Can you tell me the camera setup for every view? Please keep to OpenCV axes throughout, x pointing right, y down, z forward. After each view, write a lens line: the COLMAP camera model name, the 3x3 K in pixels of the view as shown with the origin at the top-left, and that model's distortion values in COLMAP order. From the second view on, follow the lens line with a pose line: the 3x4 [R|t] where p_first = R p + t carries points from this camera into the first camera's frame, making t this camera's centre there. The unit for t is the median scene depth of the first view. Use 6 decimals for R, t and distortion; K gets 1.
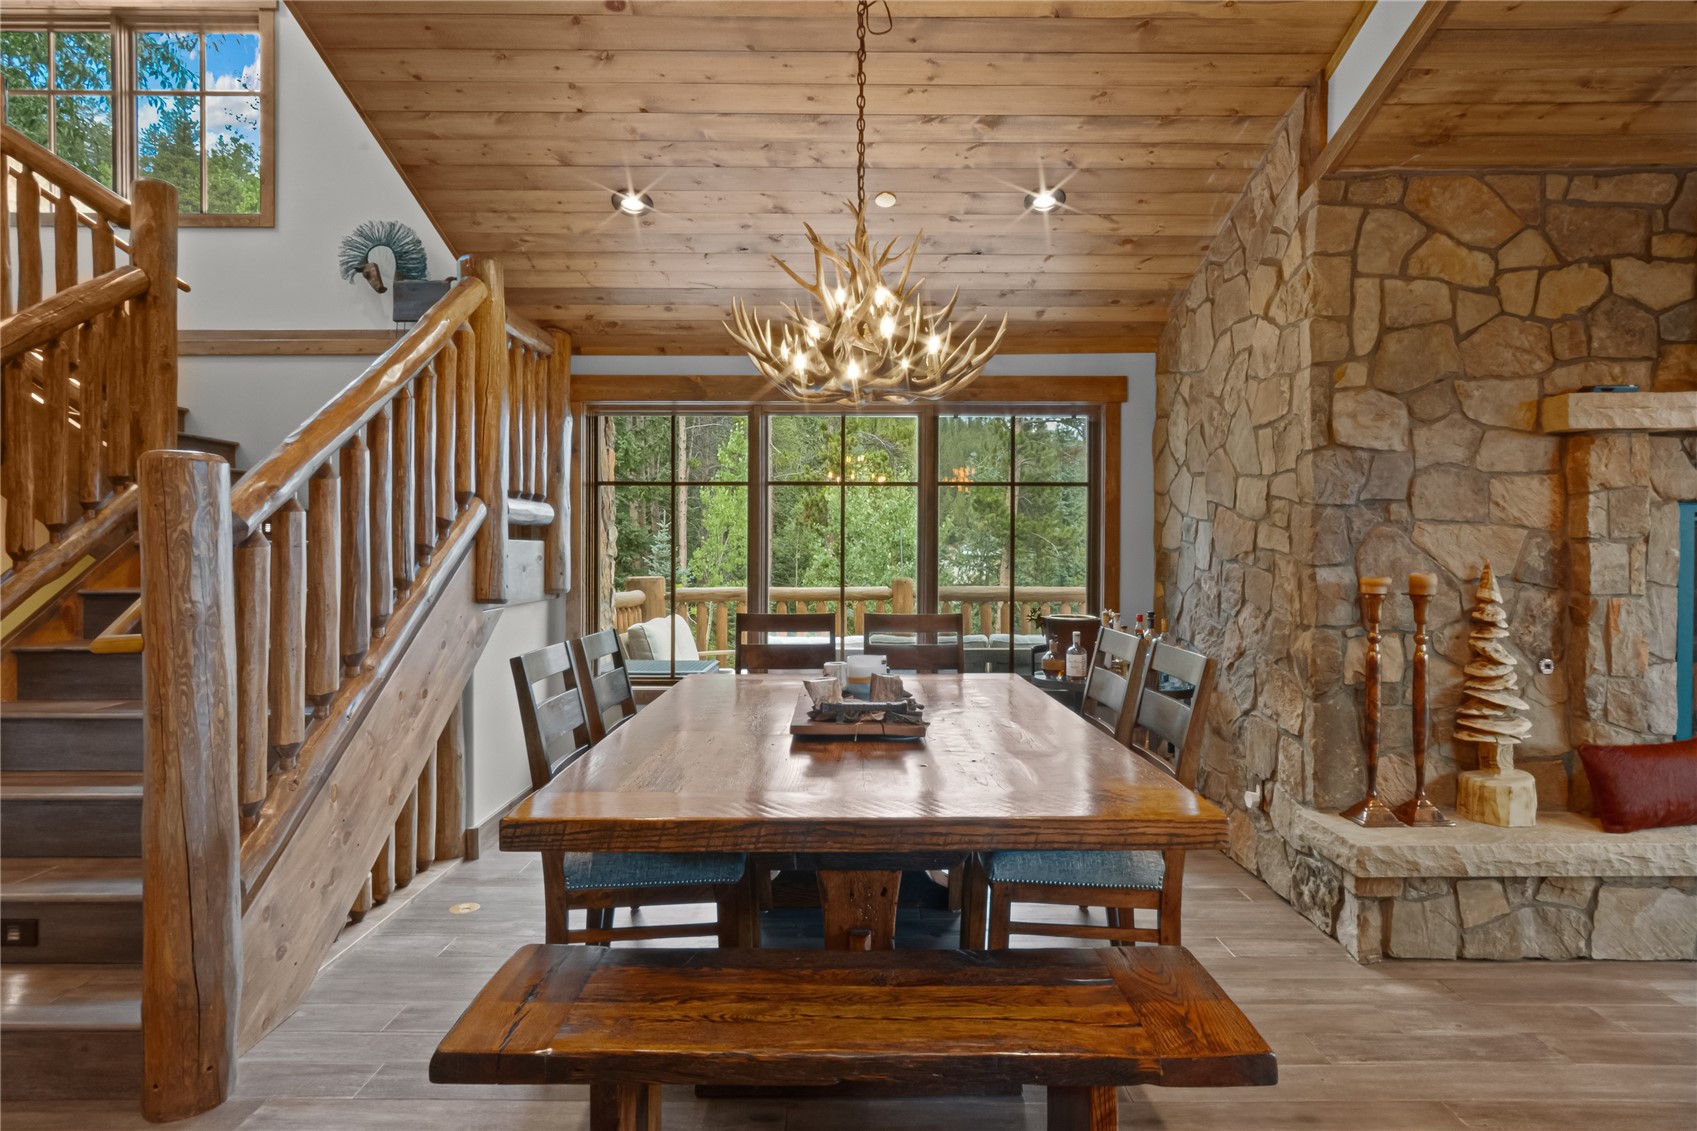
lens RADIAL K [[915.0, 0, 844.8], [0, 915.0, 564.3], [0, 0, 1]] dist [-0.014207, 0.008255]
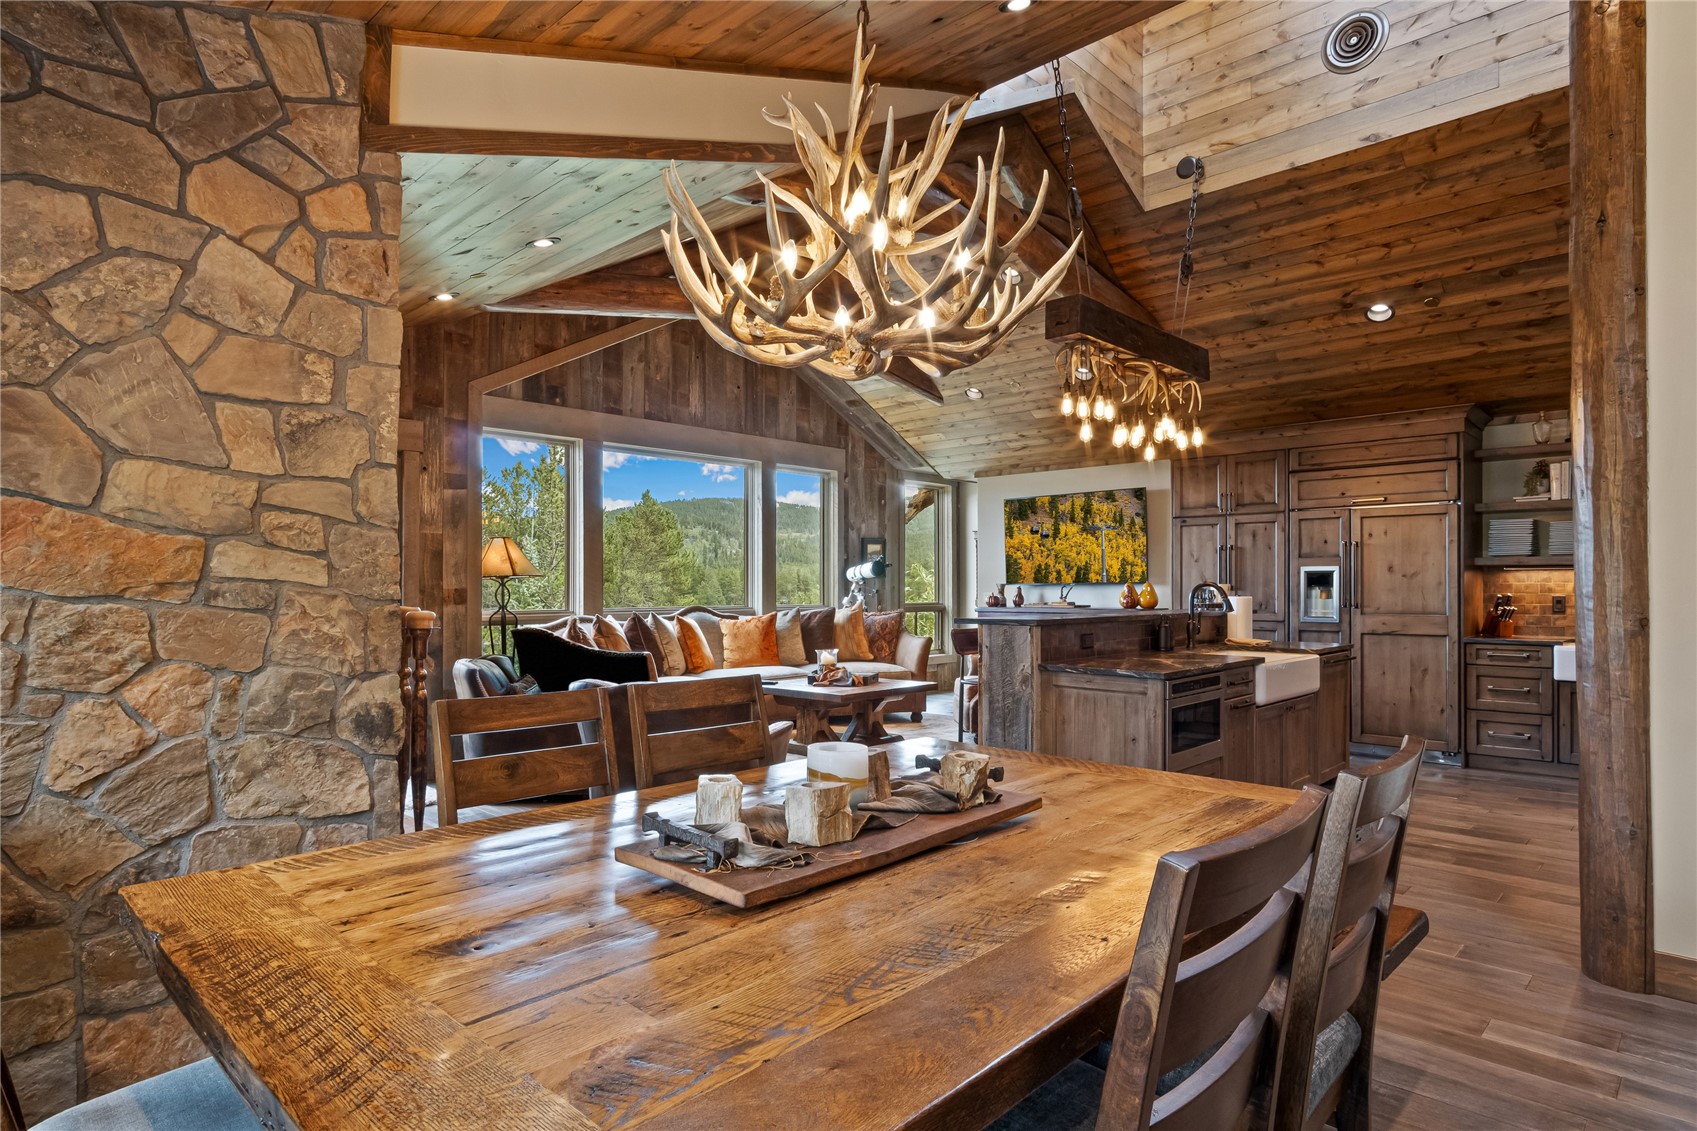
lens RADIAL K [[923.2, 0, 871.0], [0, 923.2, 577.3], [0, 0, 1]] dist [-0.015203, 0.012643]
pose [[-0.732910, 0.009729, 0.680256, -0.407569], [0.007852, 0.999952, -0.005842, -0.011890], [-0.680281, 0.001060, -0.732951, 1.341089]]
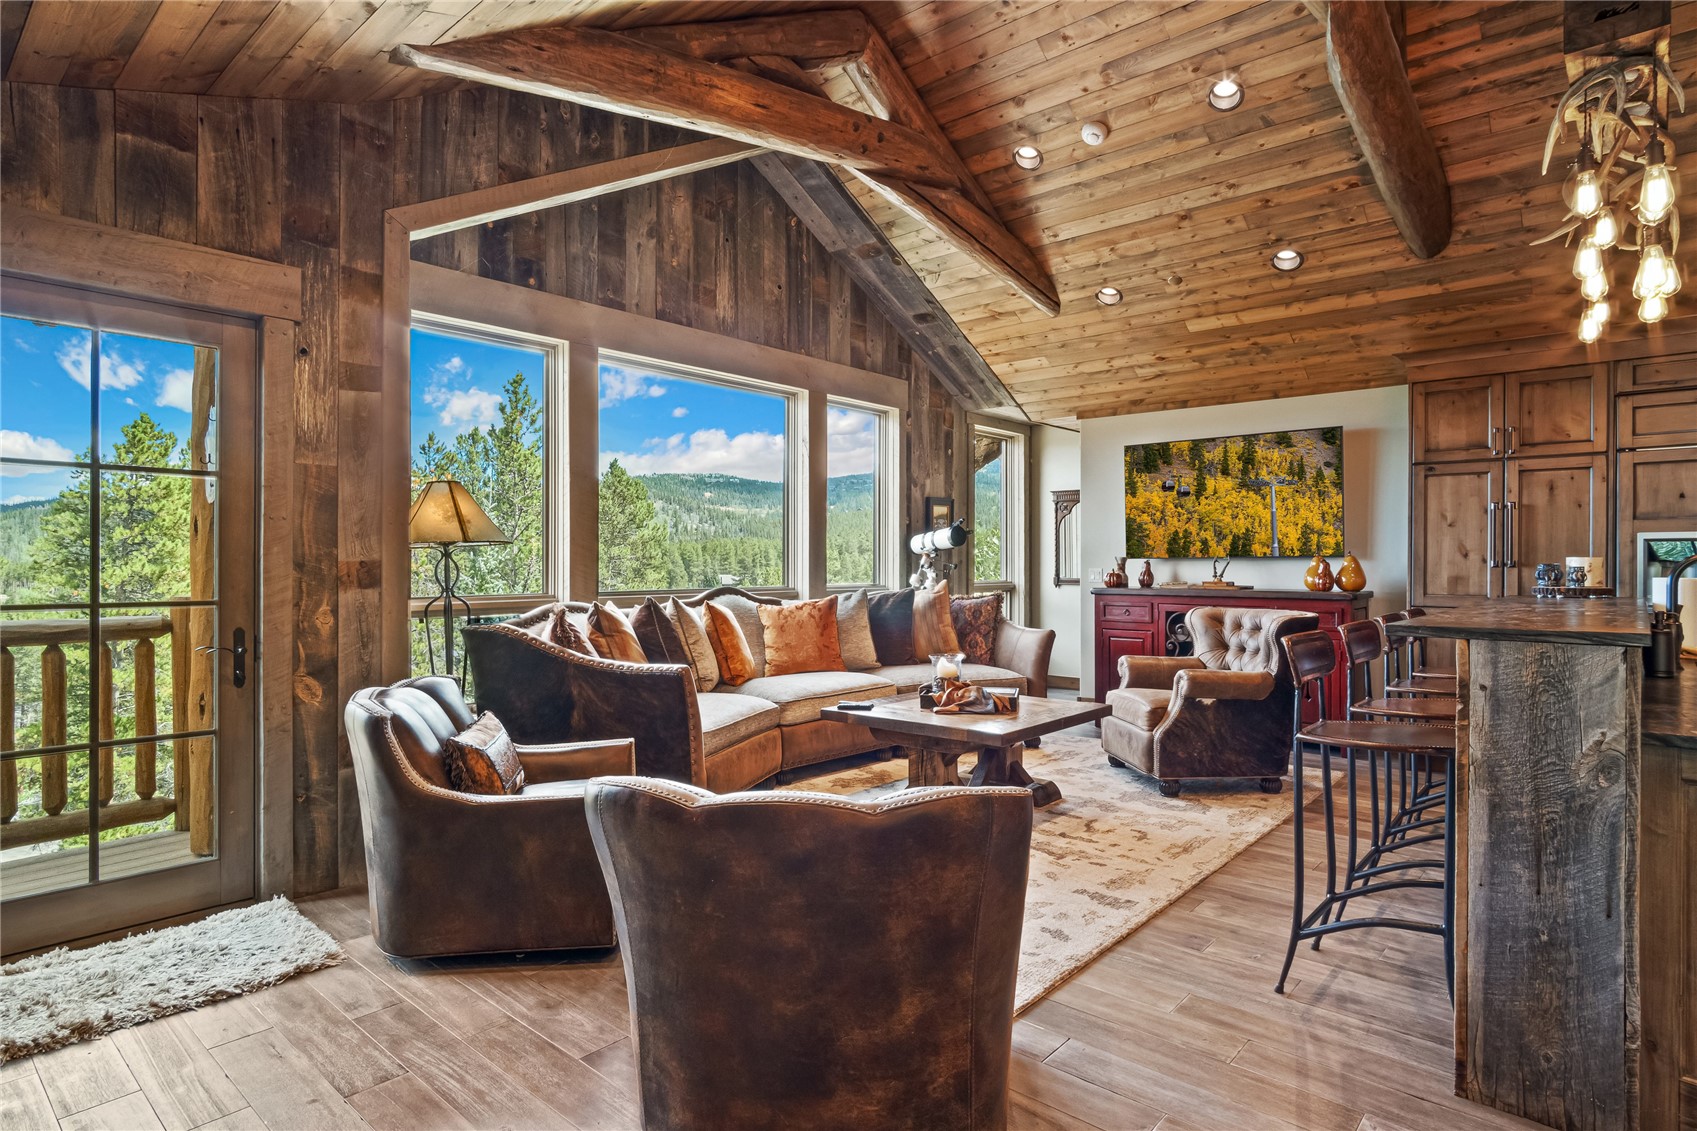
lens RADIAL K [[903.0, 0, 865.2], [0, 903.0, 563.1], [0, 0, 1]] dist [-0.010942, 0.002594]
pose [[-0.760199, -0.000872, 0.649690, 0.387808], [0.004650, 0.999966, 0.006783, -0.007999], [-0.649674, 0.008177, -0.760169, 0.941439]]
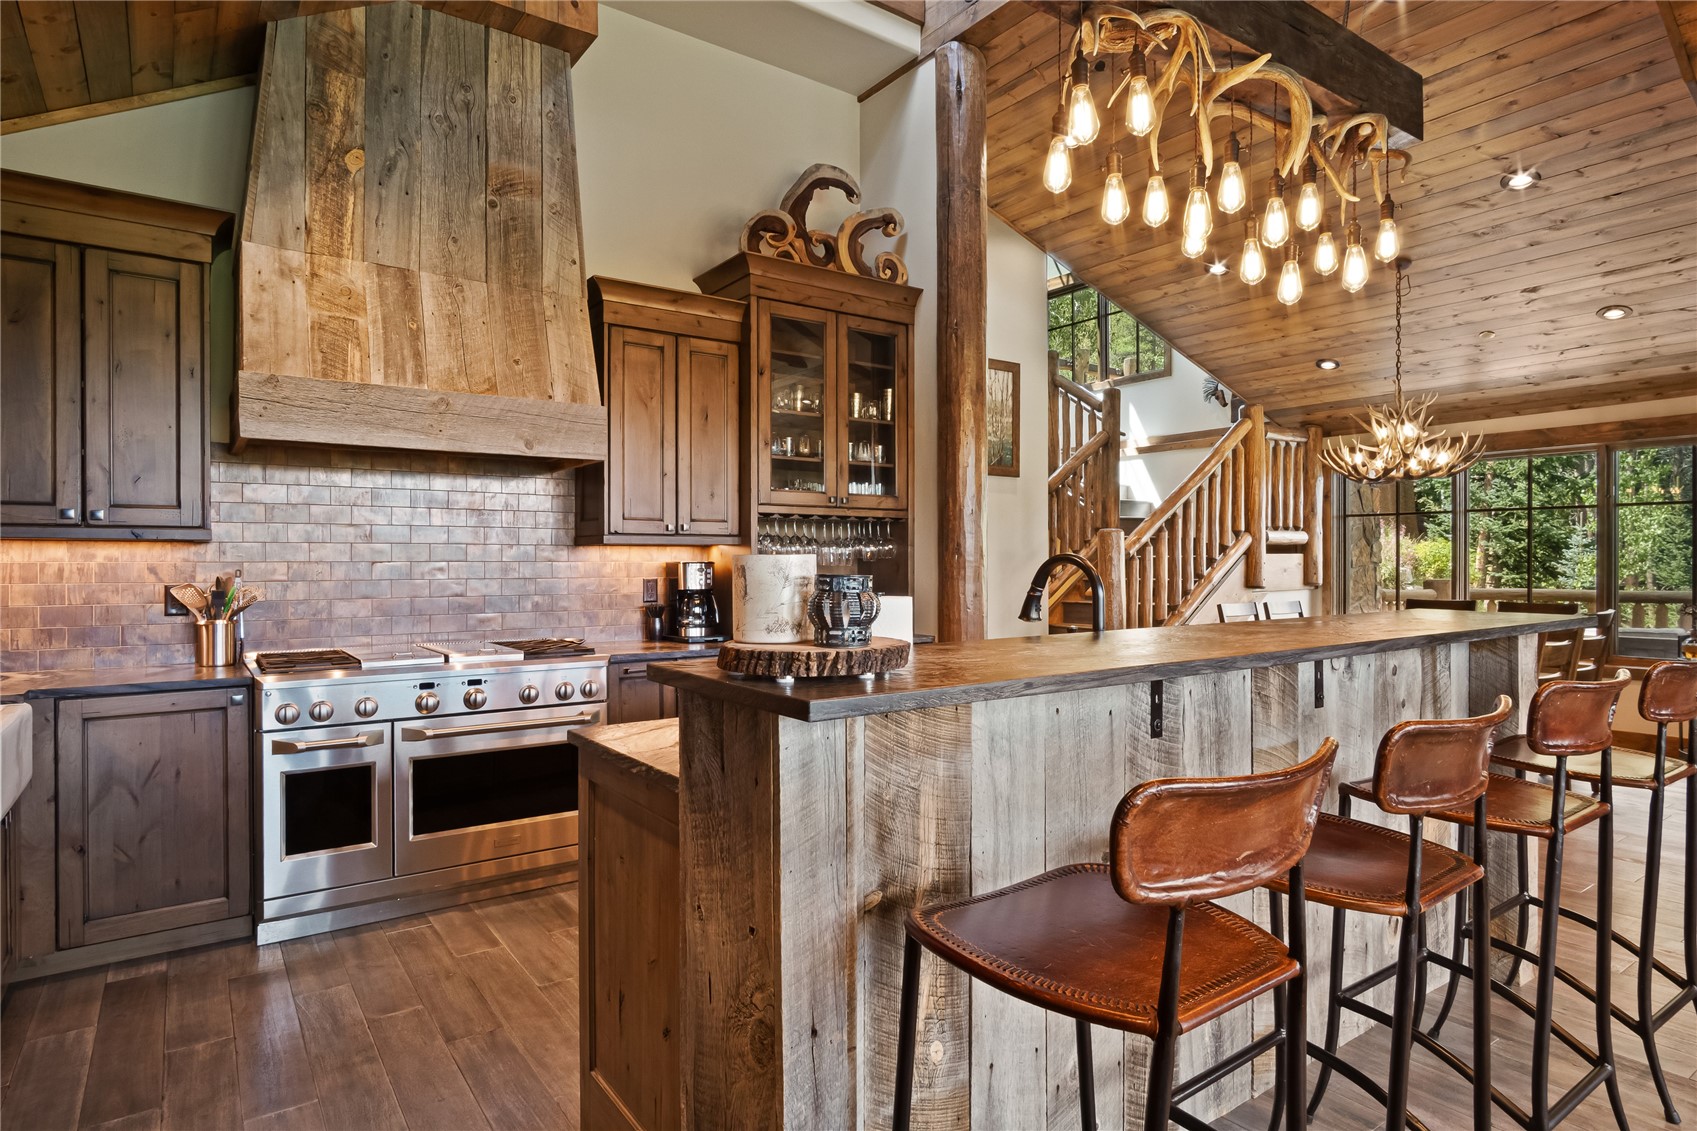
lens RADIAL K [[923.2, 0, 871.0], [0, 923.2, 577.3], [0, 0, 1]] dist [-0.015203, 0.012643]
pose [[0.599335, 0.007608, -0.800462, 0.821638], [-0.001702, 0.999965, 0.008230, 0.006422], [0.800497, -0.003570, 0.599327, -0.965478]]
